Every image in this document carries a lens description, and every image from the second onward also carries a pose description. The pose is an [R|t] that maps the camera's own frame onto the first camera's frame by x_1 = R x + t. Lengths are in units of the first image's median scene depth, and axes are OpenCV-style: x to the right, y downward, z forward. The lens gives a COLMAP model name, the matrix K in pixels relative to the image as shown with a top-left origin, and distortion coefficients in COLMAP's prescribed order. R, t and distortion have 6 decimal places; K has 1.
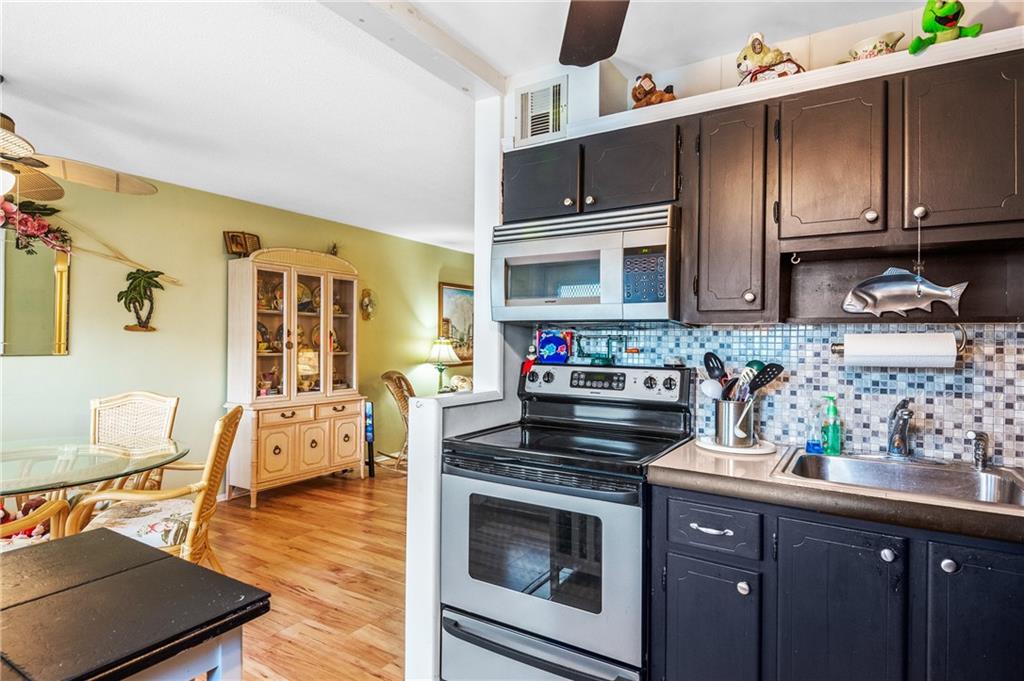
lens RADIAL K [[560.6, 0, 515.8], [0, 560.6, 341.4], [0, 0, 1]] dist [0.032536, -0.021549]
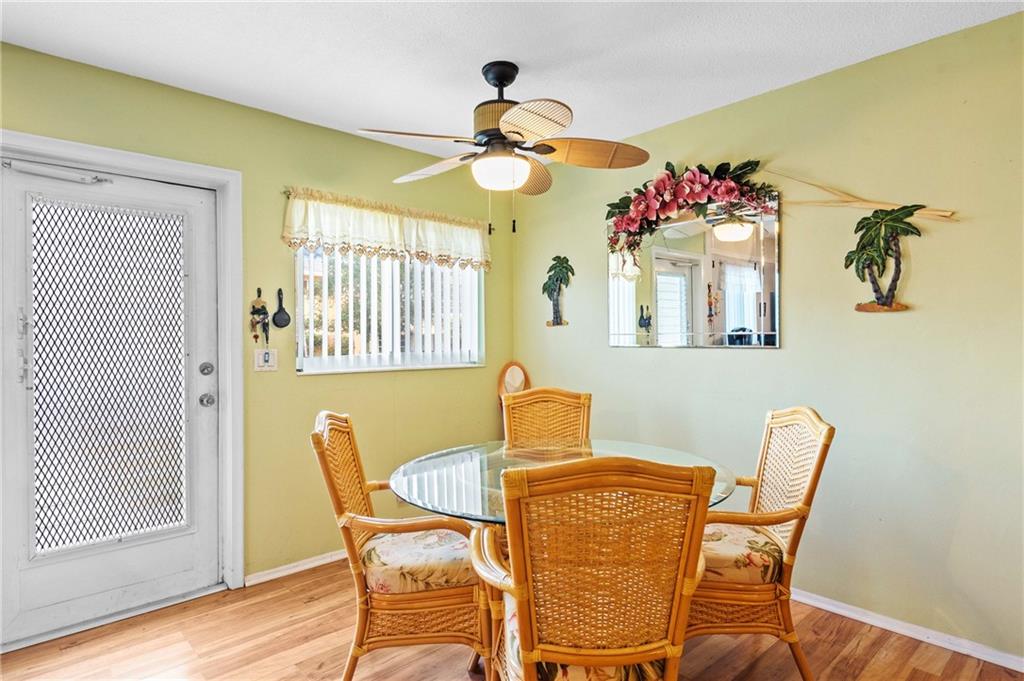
lens RADIAL K [[560.6, 0, 509.8], [0, 560.6, 339.6], [0, 0, 1]] dist [0.032536, -0.021549]
pose [[-0.277769, -0.009946, -0.960596, 0.025744], [-0.002034, 0.999950, -0.009765, 0.018230], [0.960646, -0.000759, -0.277776, 0.795262]]
